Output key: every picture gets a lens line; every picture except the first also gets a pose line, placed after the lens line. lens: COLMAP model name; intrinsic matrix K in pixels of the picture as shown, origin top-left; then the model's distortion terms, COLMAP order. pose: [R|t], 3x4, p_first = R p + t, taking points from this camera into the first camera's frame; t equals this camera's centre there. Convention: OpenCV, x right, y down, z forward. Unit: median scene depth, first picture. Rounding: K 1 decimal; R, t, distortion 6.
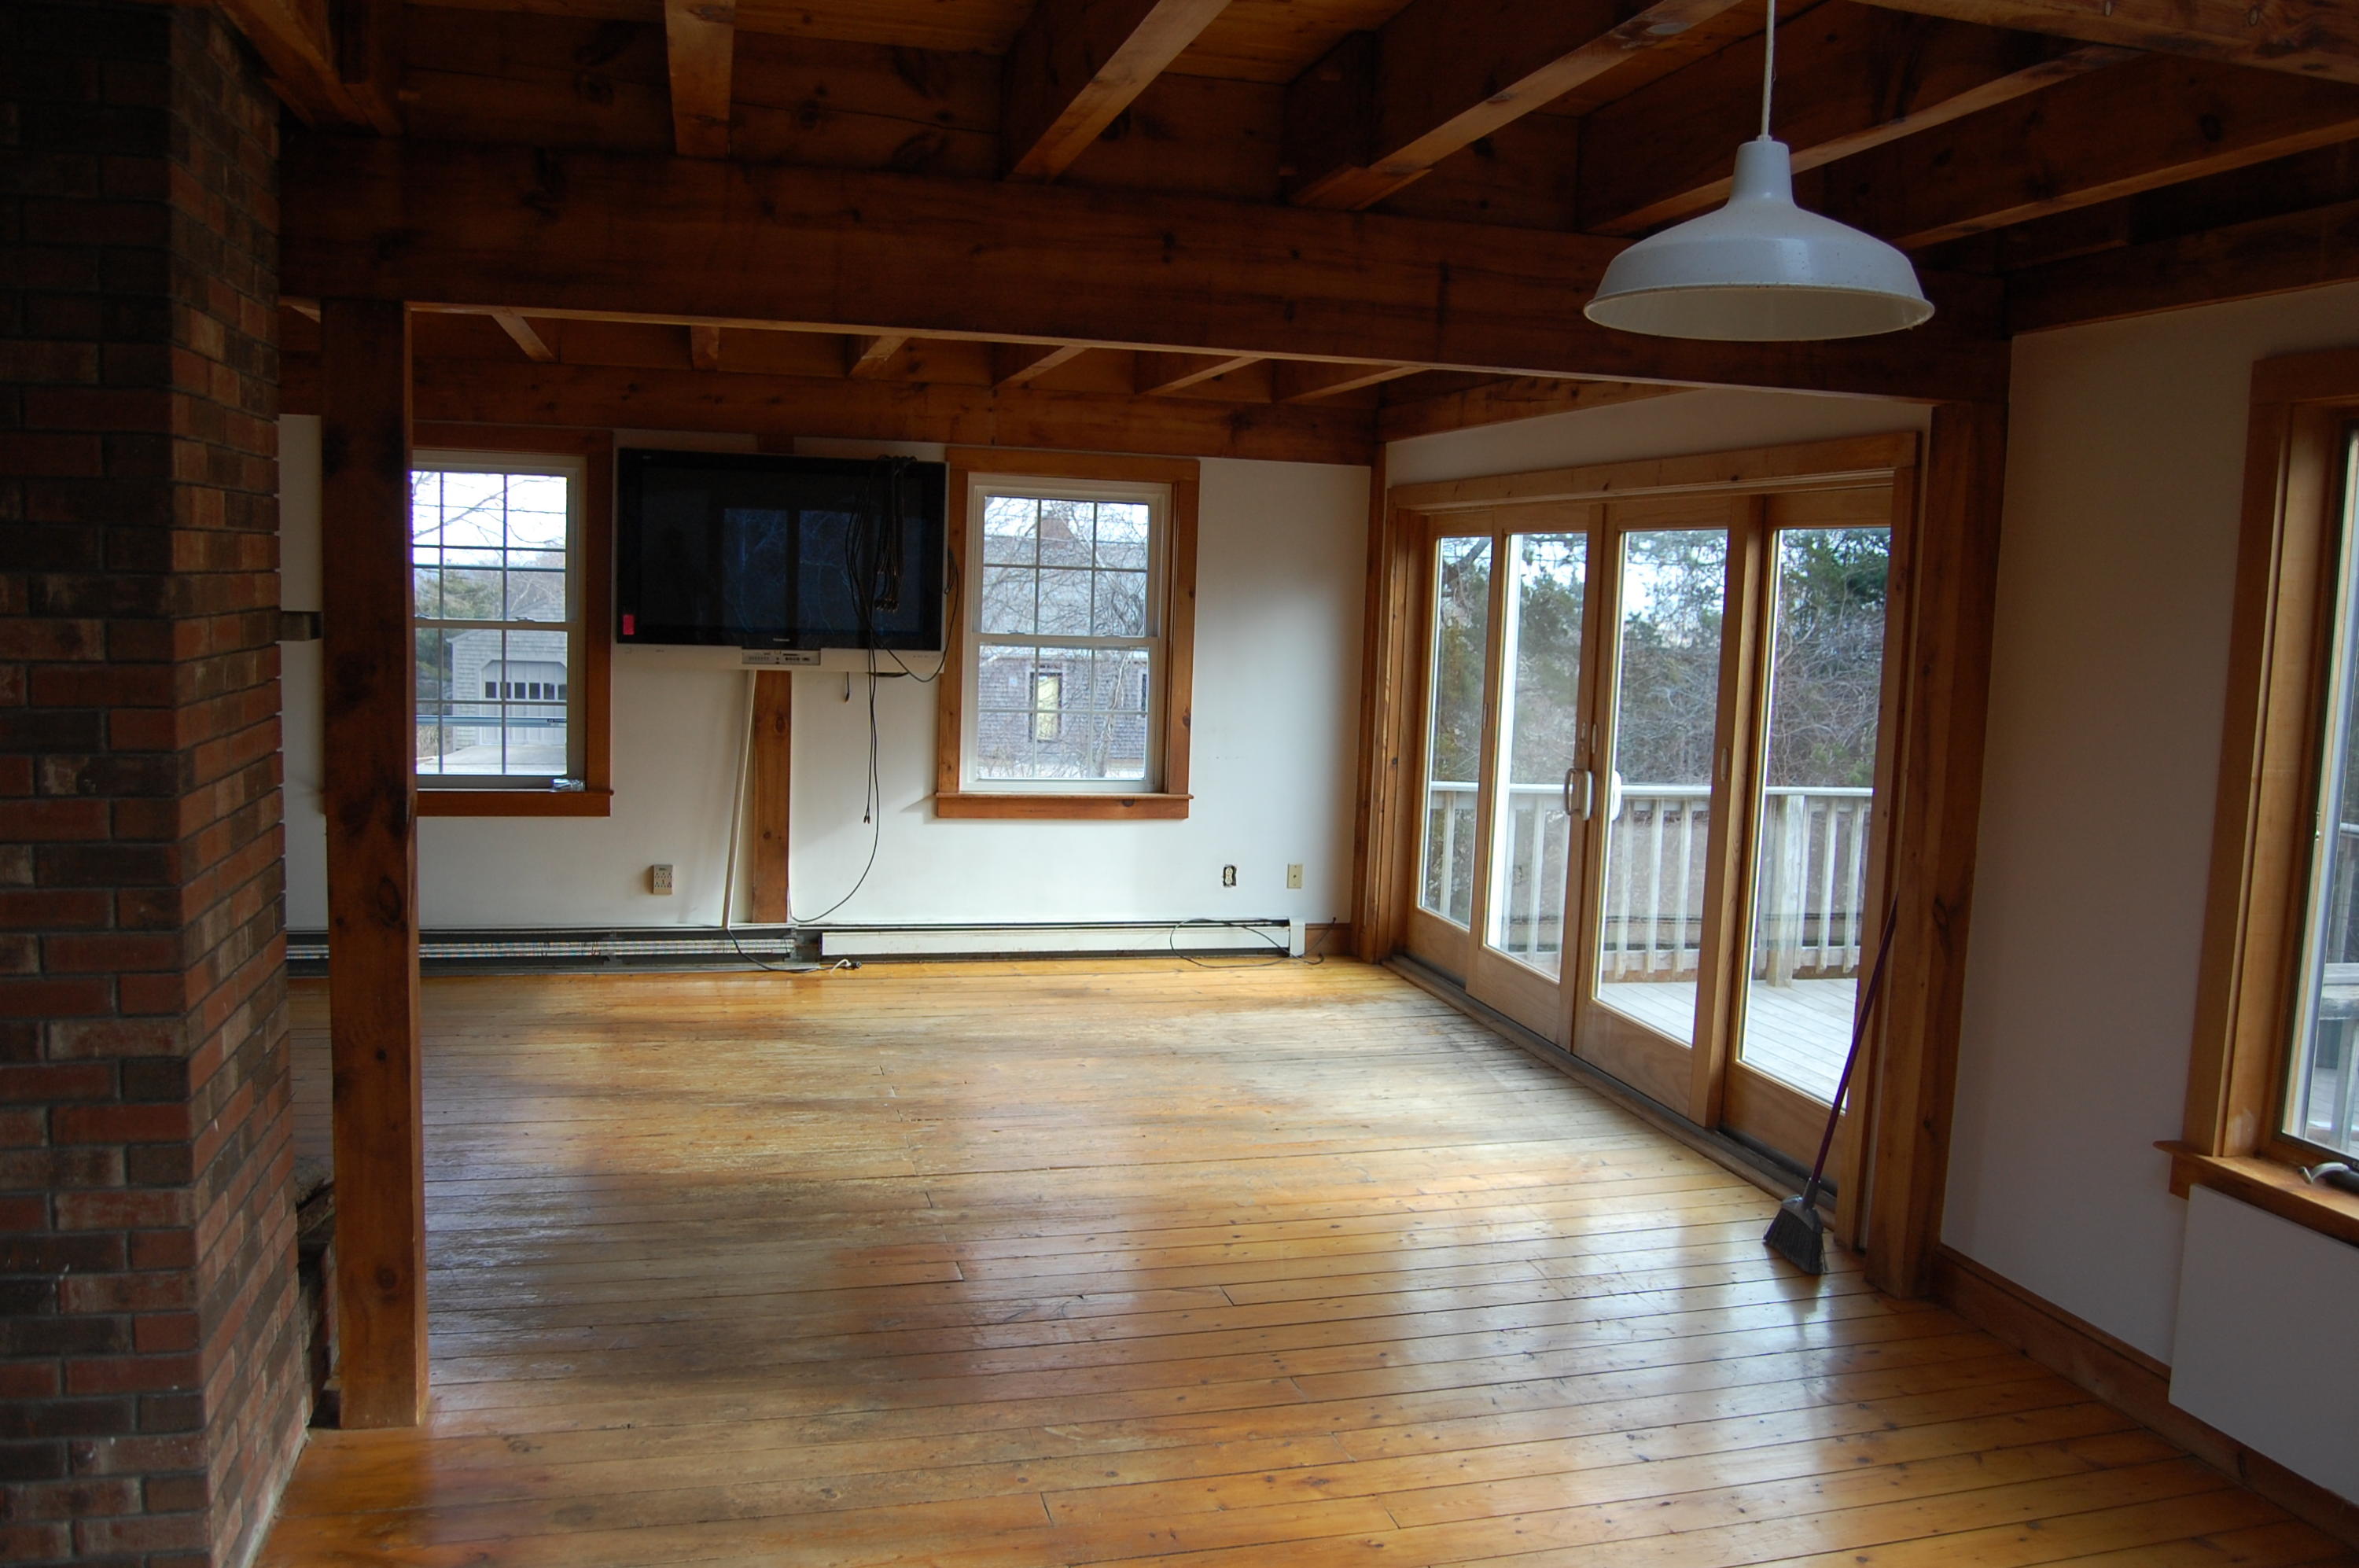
lens RADIAL K [[1845.4, 0, 1181.9], [0, 1845.4, 785.9], [0, 0, 1]] dist [-0.073355, 0.001656]
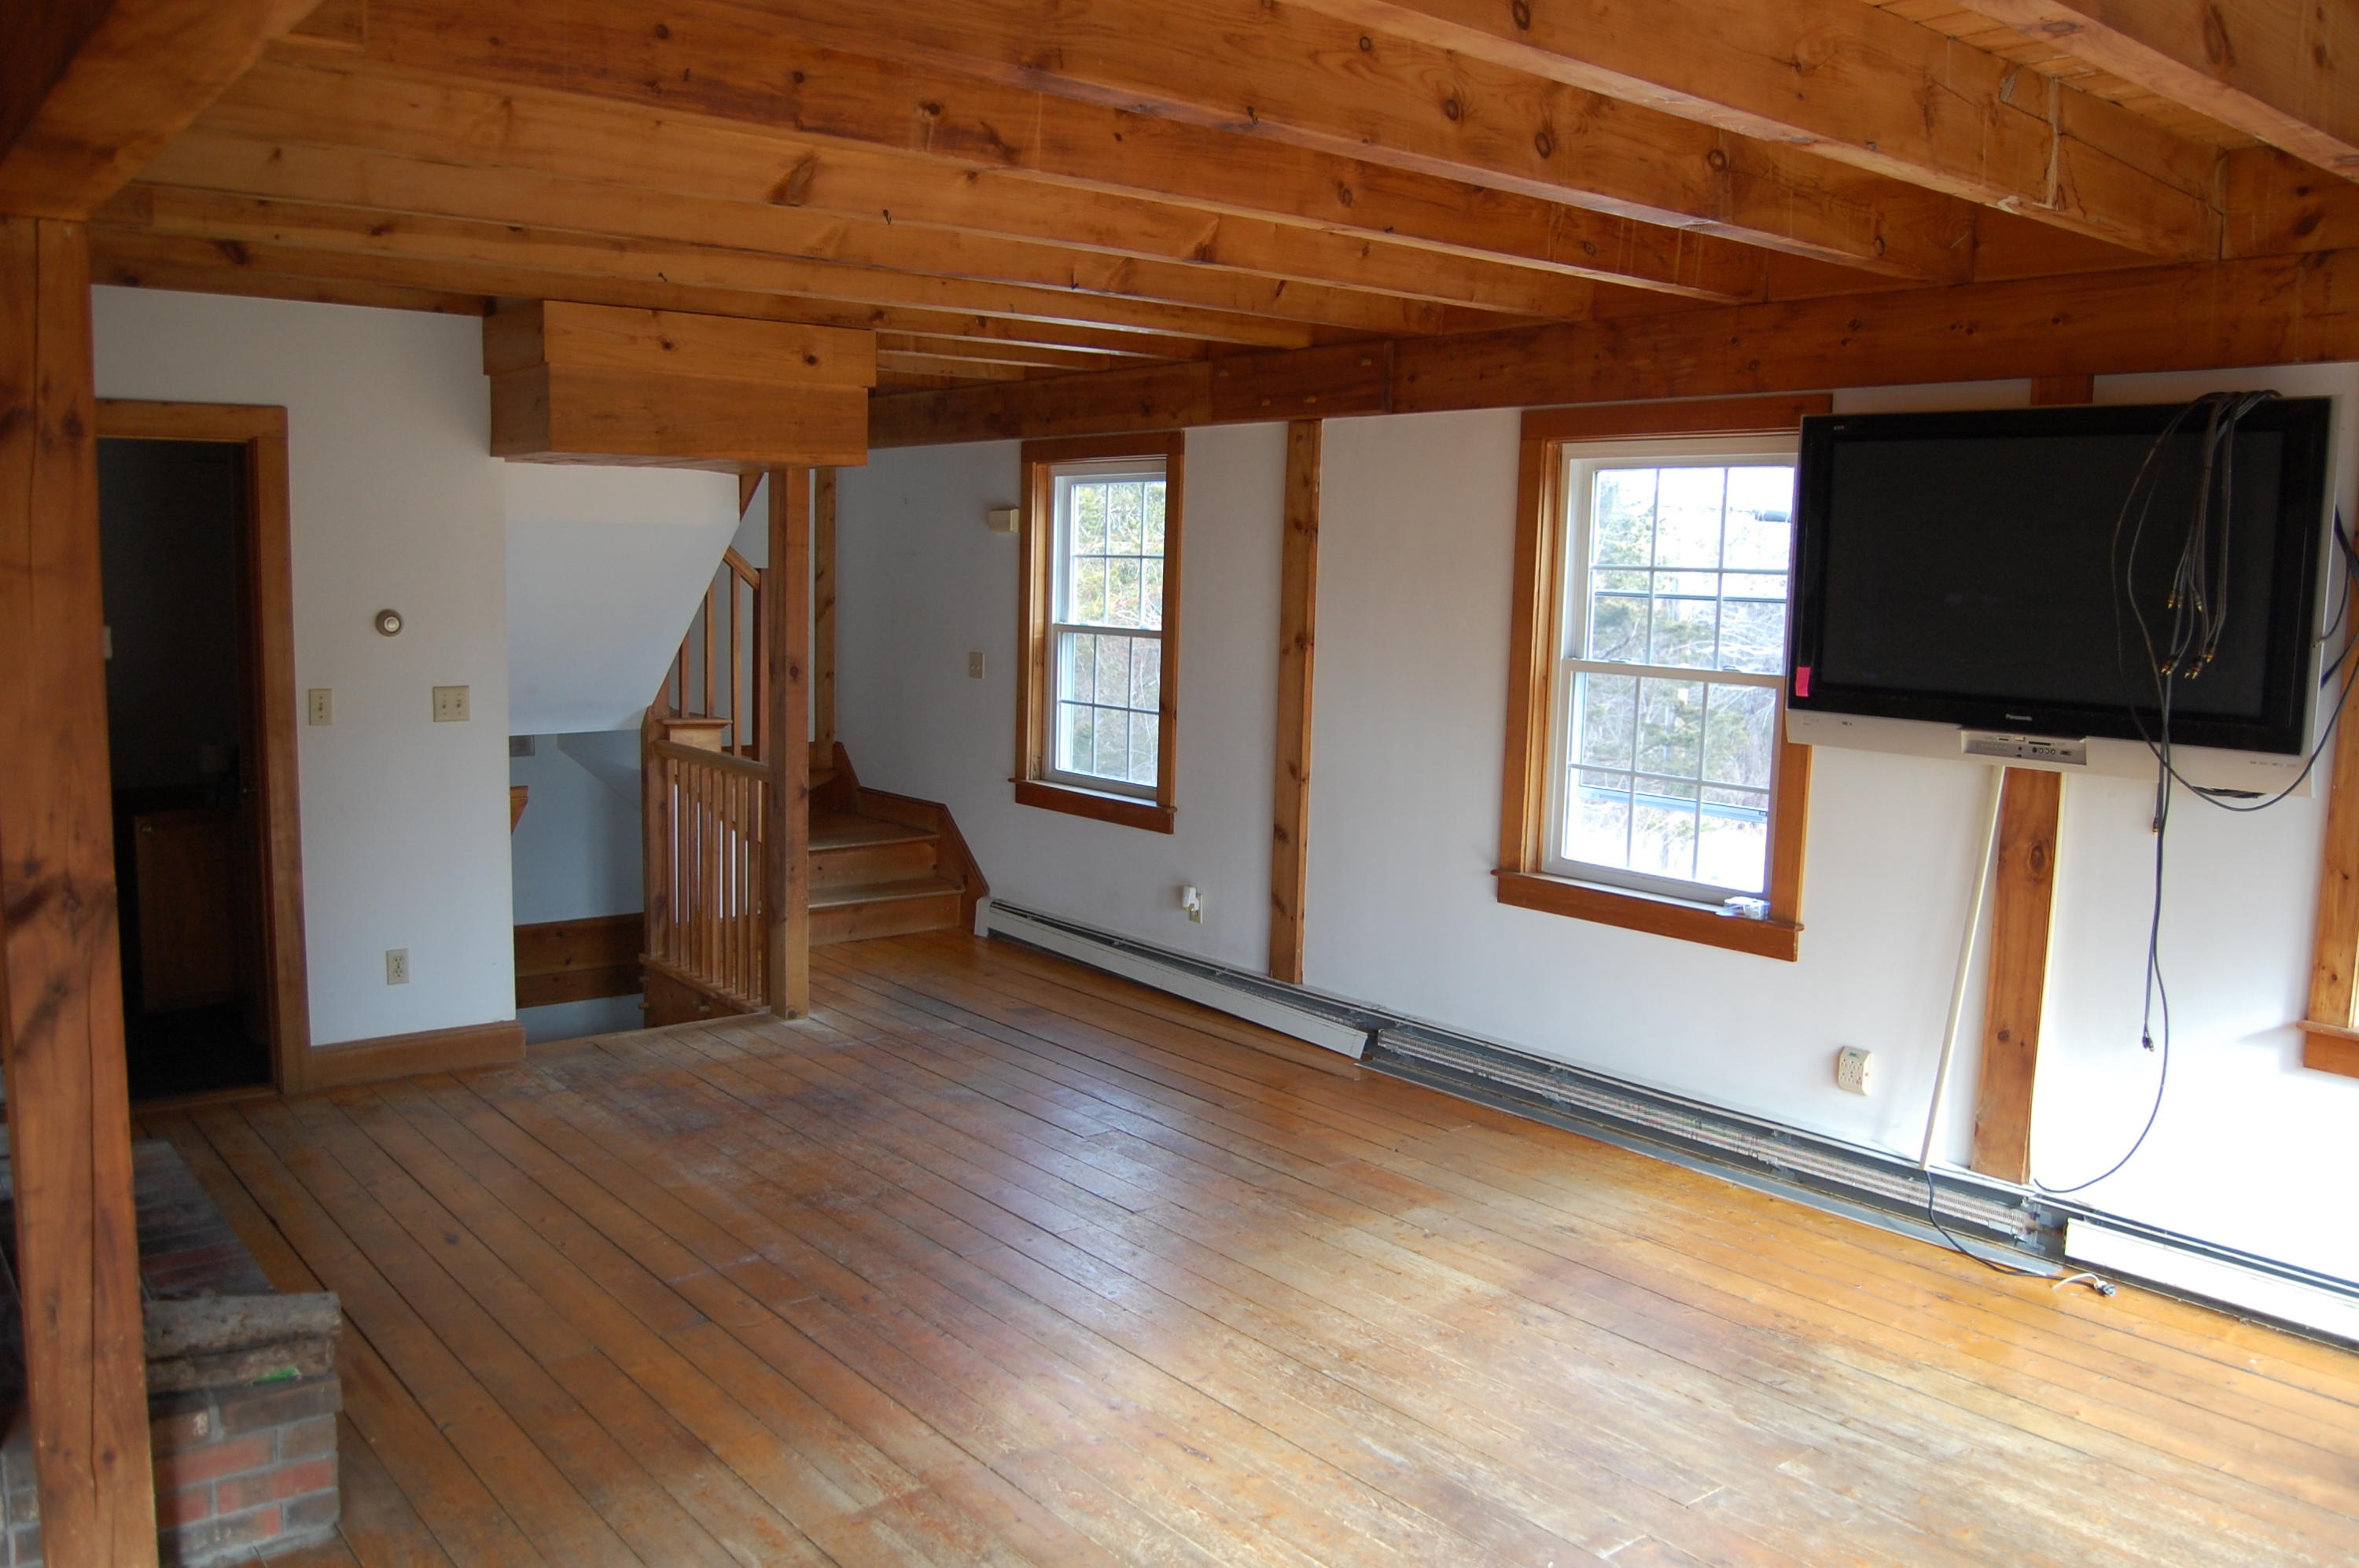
lens RADIAL K [[1845.4, 0, 1183.8], [0, 1845.4, 787.9], [0, 0, 1]] dist [-0.073355, 0.001656]
pose [[0.419500, 0.084550, -0.903809, 0.201184], [-0.107607, 0.993264, 0.042973, -0.052233], [0.901355, 0.079229, 0.425772, 0.500617]]
